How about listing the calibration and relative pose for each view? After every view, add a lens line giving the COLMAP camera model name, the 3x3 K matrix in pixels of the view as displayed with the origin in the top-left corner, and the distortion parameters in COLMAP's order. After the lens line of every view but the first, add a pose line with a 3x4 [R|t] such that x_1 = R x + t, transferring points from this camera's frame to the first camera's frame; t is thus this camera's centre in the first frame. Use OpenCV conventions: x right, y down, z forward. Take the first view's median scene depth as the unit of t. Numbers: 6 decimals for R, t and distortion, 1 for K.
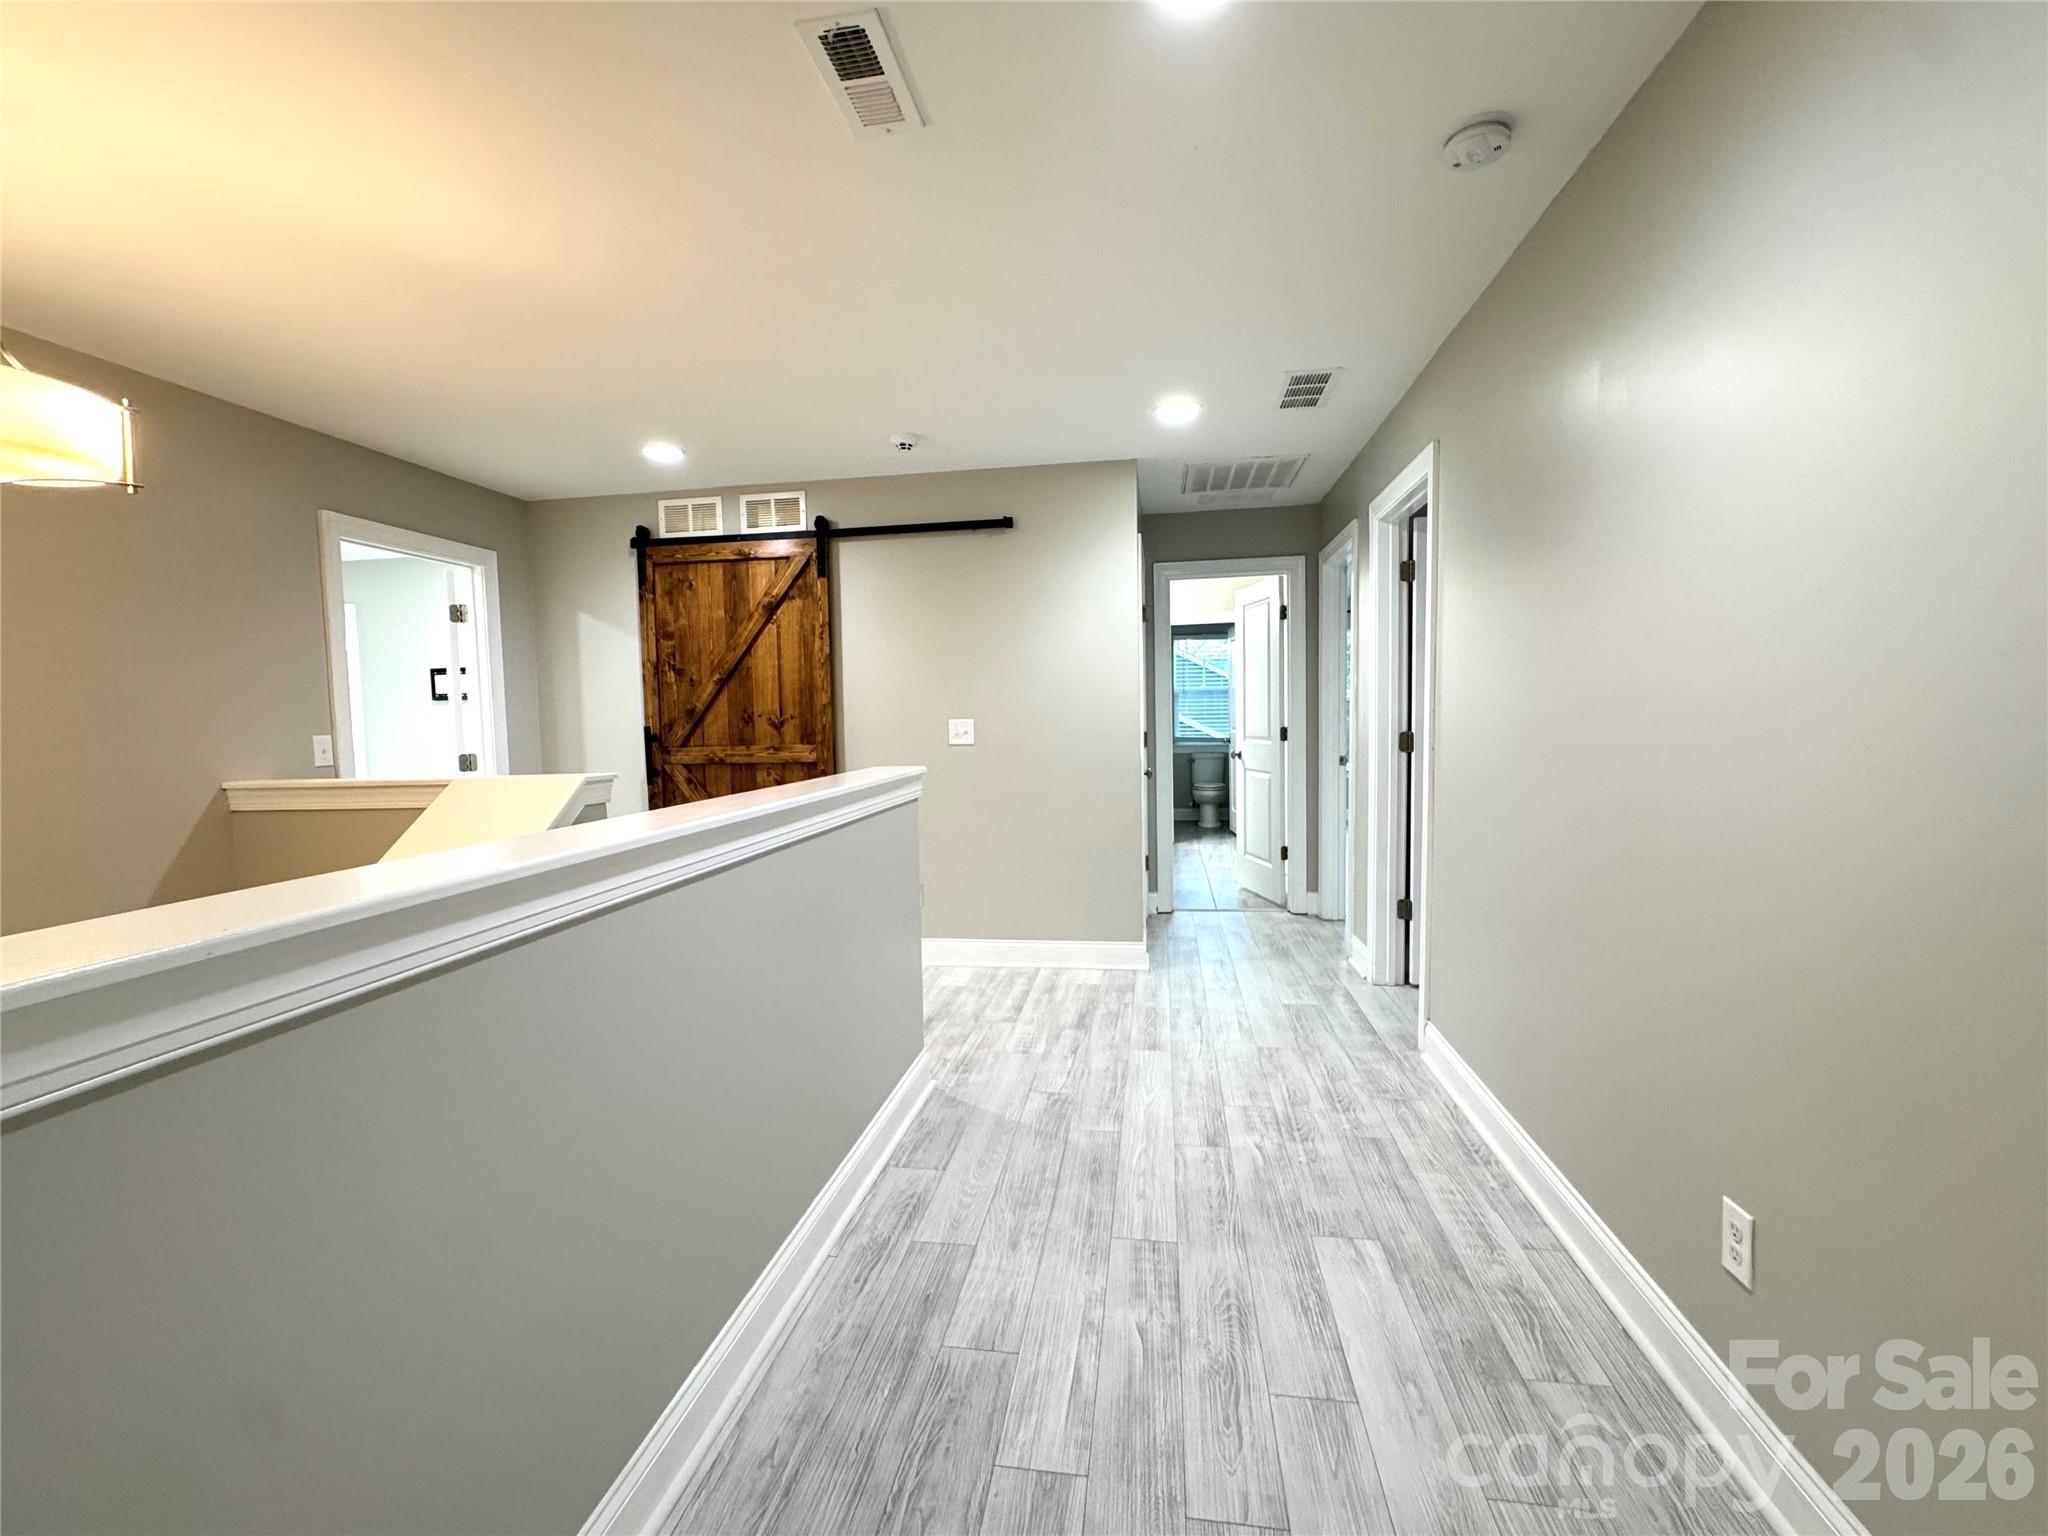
lens RADIAL K [[888.1, 0, 1017.9], [0, 888.1, 767.0], [0, 0, 1]] dist [-0.002183, -0.000567]
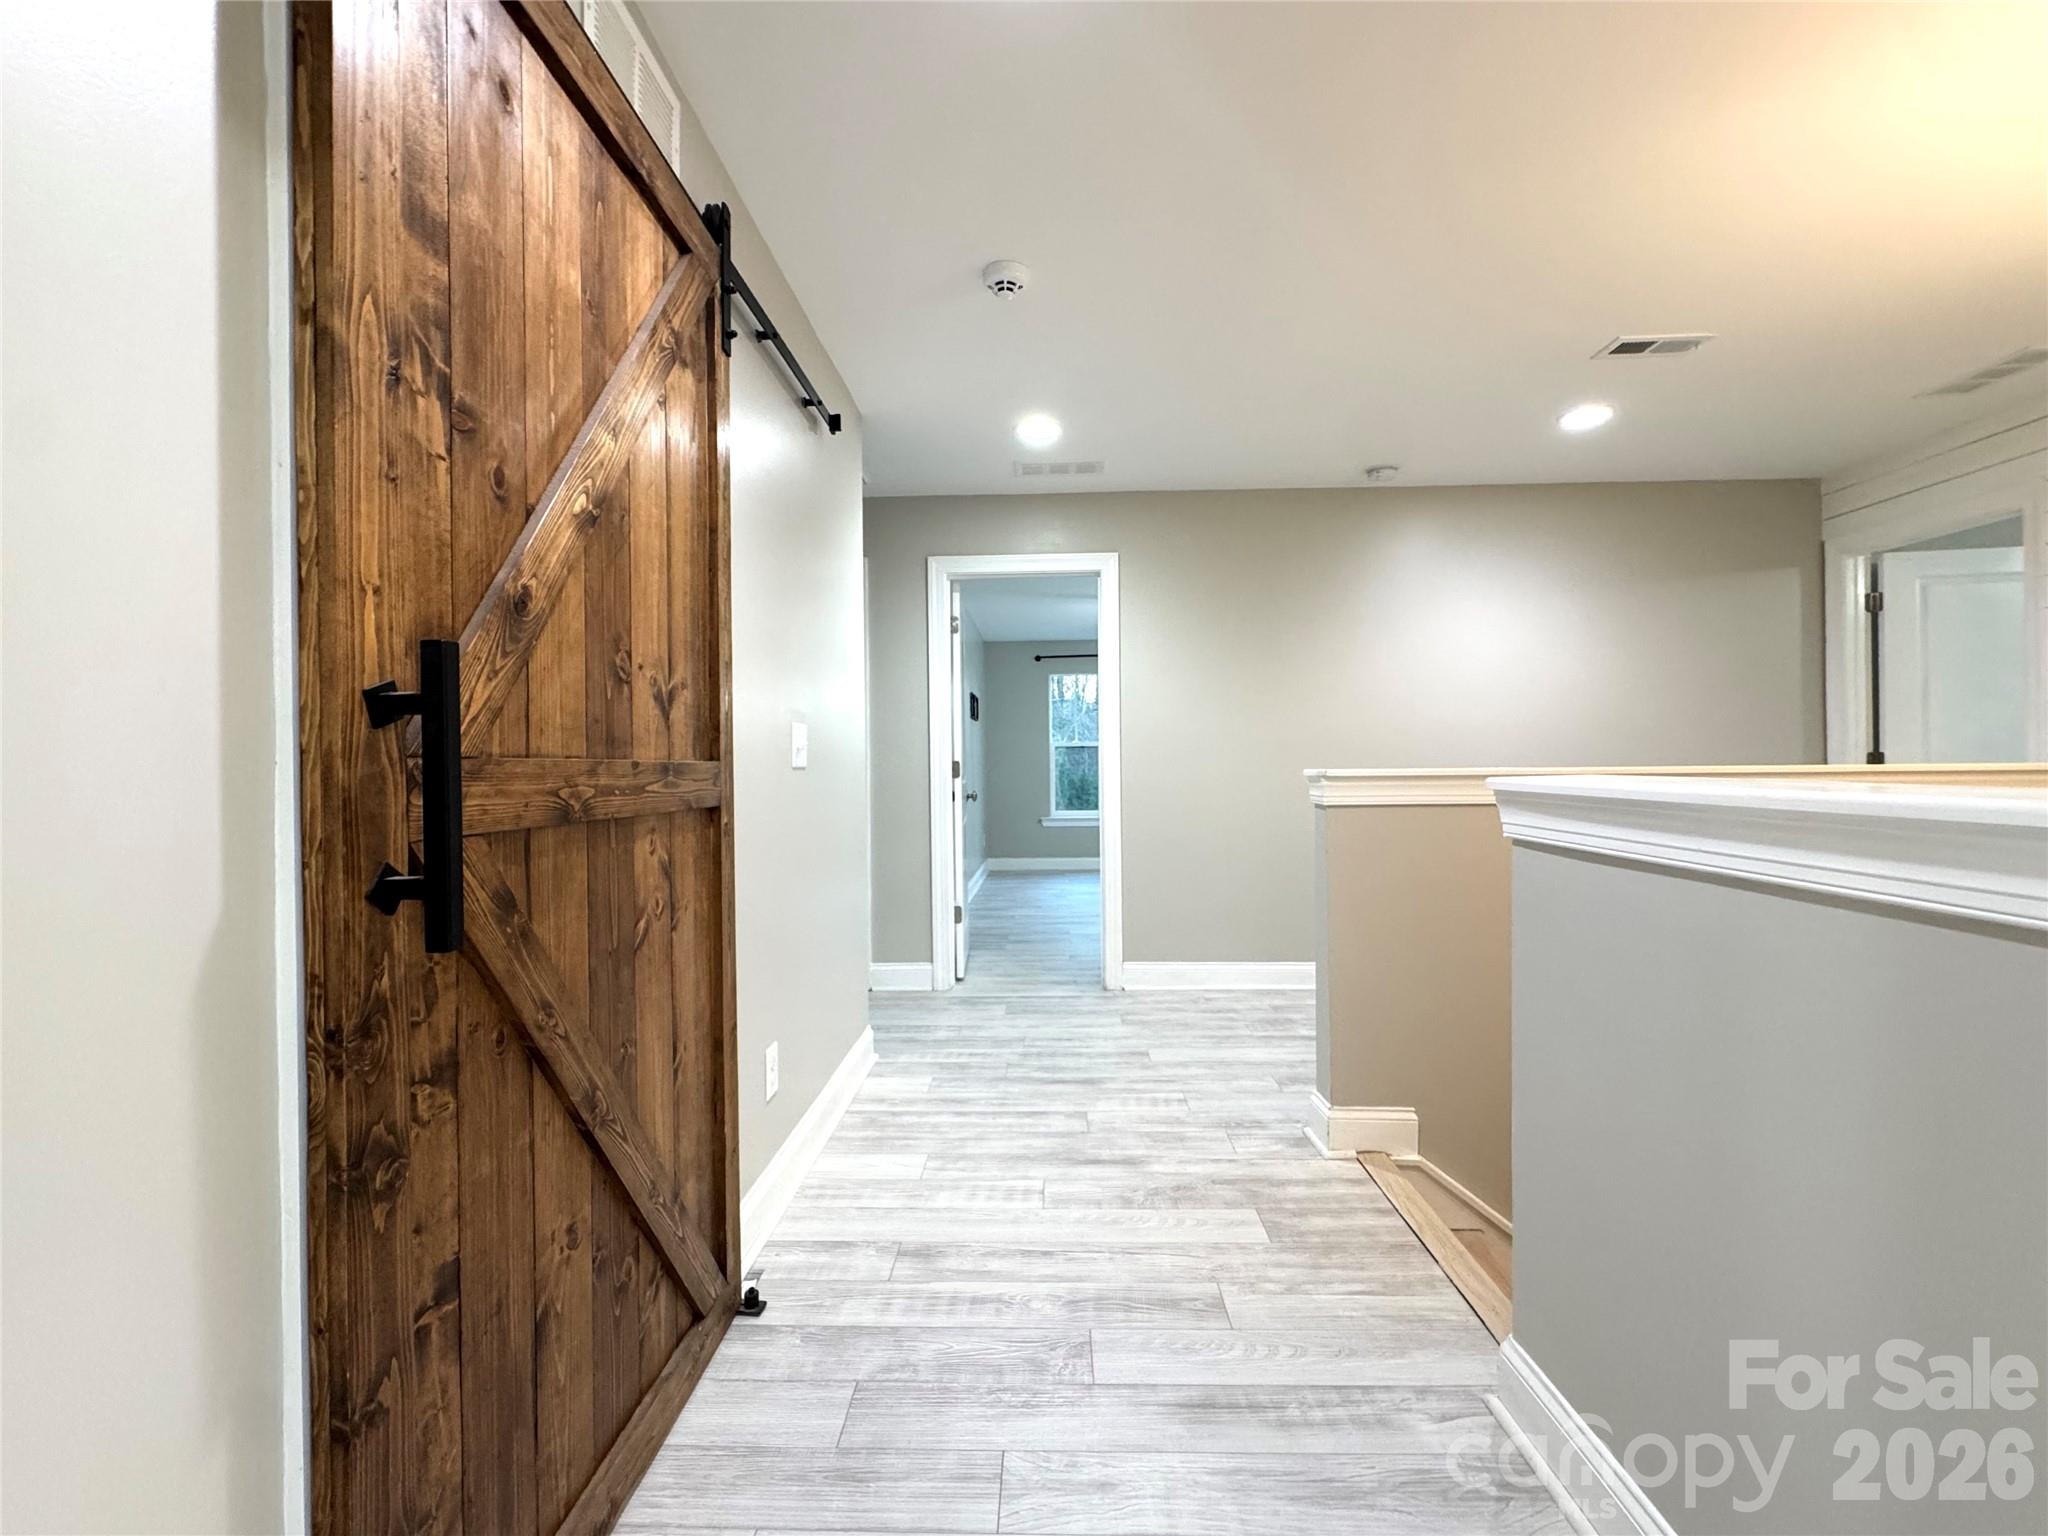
lens RADIAL K [[888.1, 0, 1031.5], [0, 888.1, 766.6], [0, 0, 1]] dist [-0.002183, -0.000567]
pose [[-0.132624, 0.021271, 0.990938, -1.036173], [0.068649, 0.997566, -0.012225, -0.014267], [-0.988786, 0.066405, -0.133762, 1.502699]]
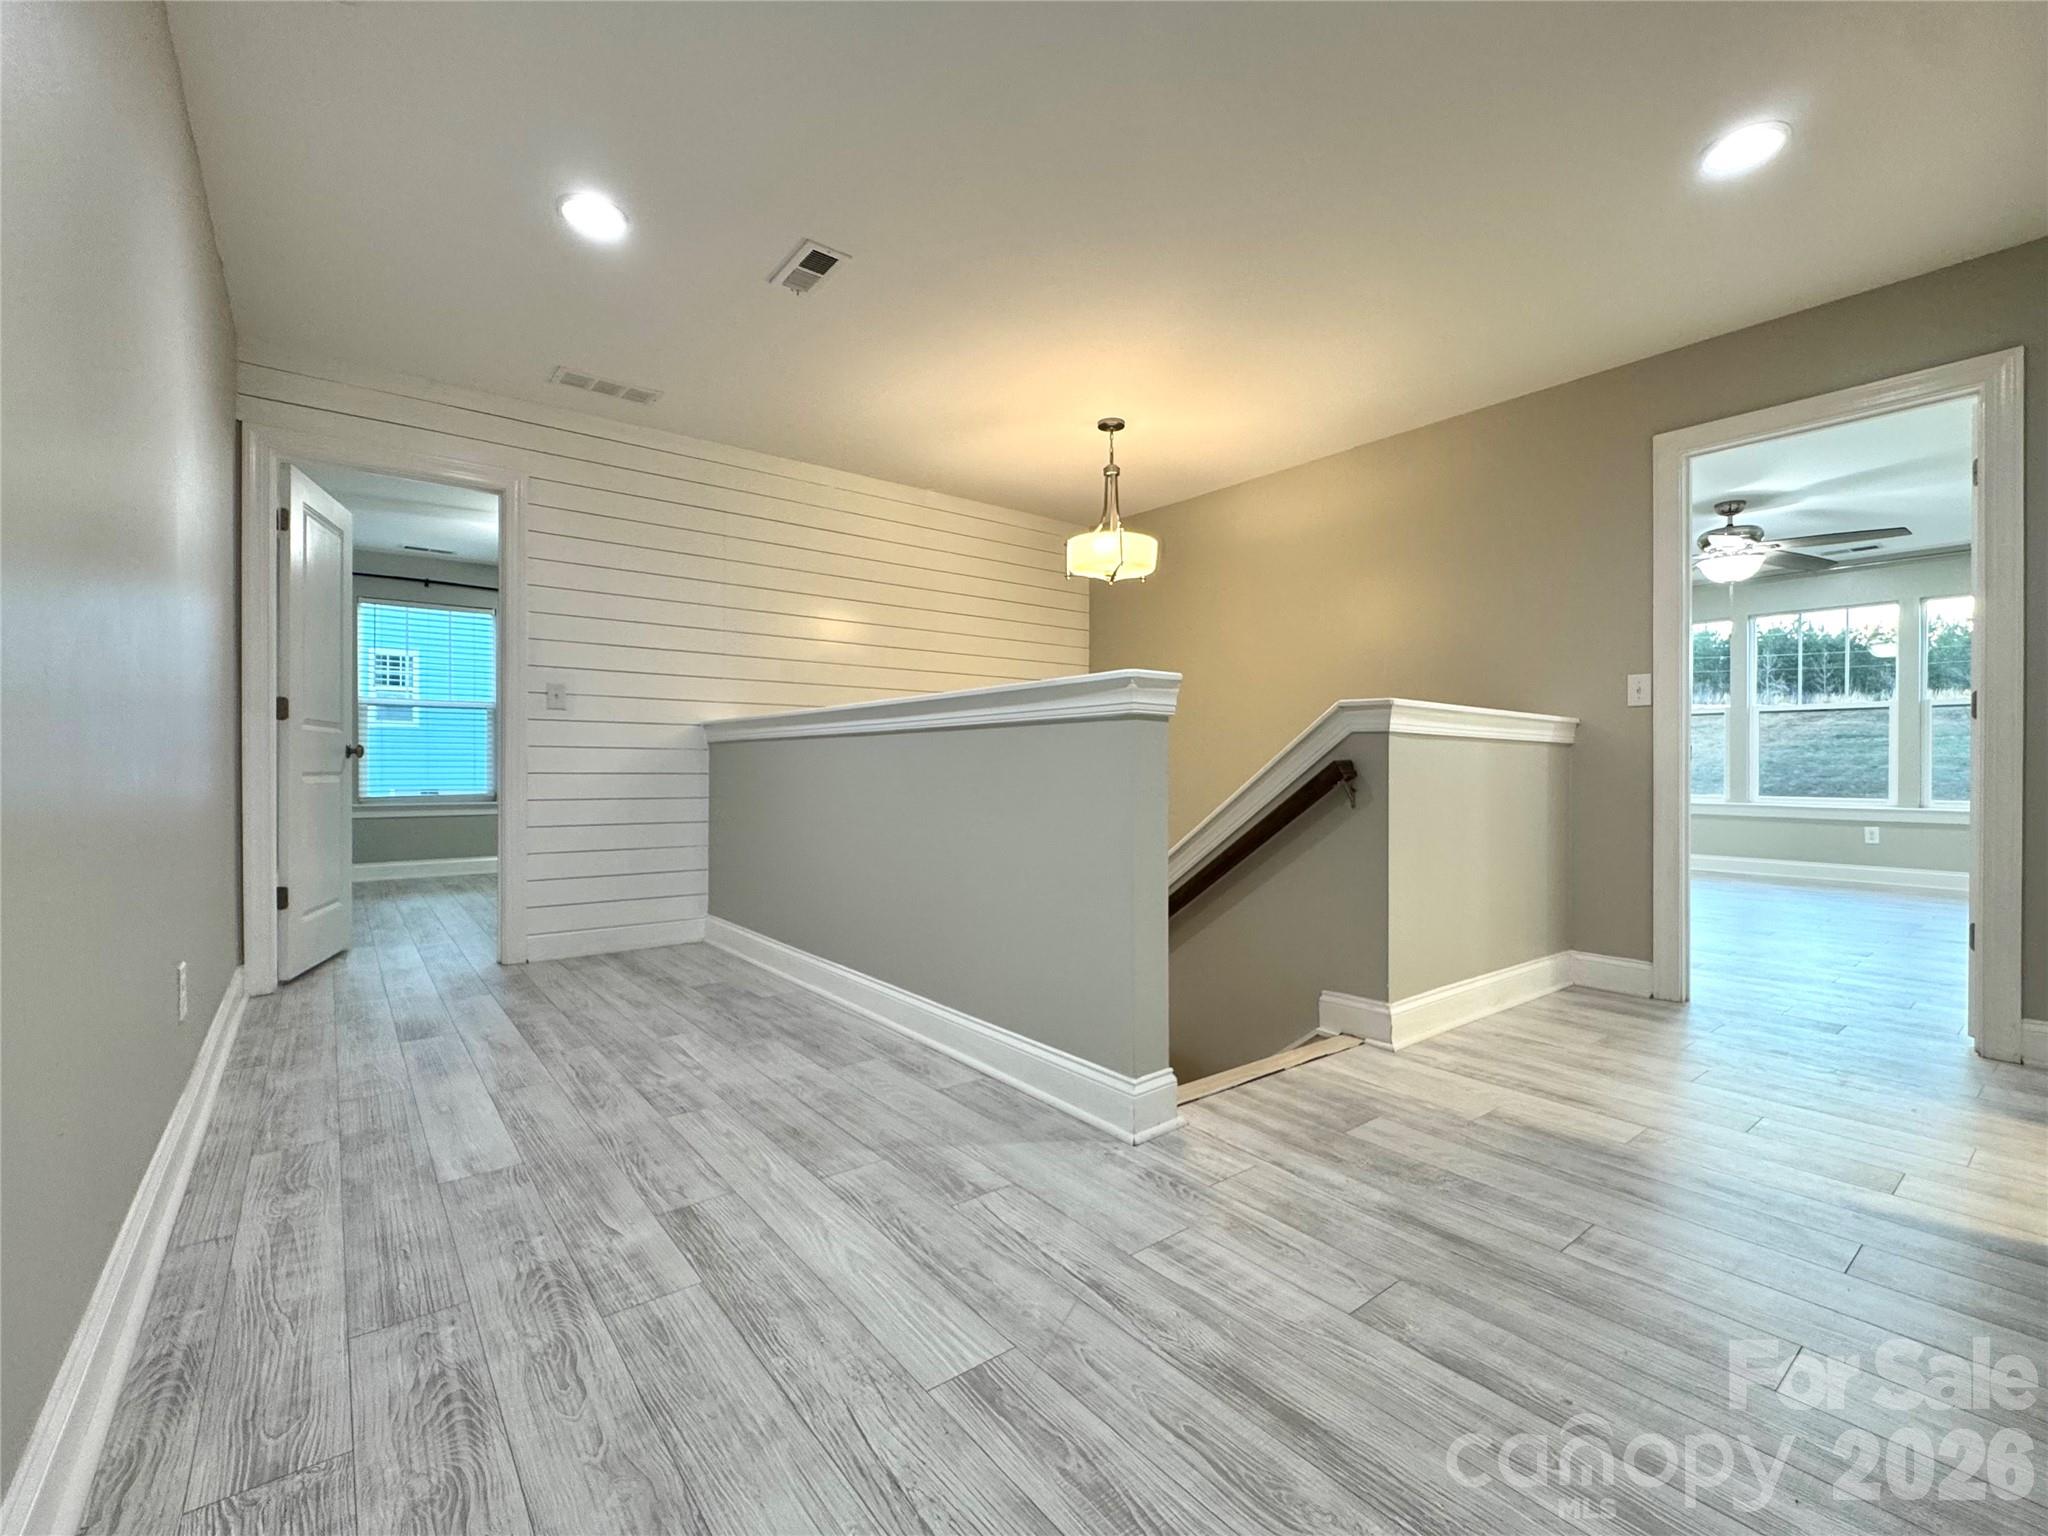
lens RADIAL K [[888.1, 0, 1024.3], [0, 888.1, 759.0], [0, 0, 1]] dist [-0.002183, -0.000567]
pose [[-0.677061, 0.012717, -0.735817, 0.498723], [-0.031093, 0.998464, 0.045866, 0.042448], [0.735269, 0.053933, -0.675626, 1.517322]]
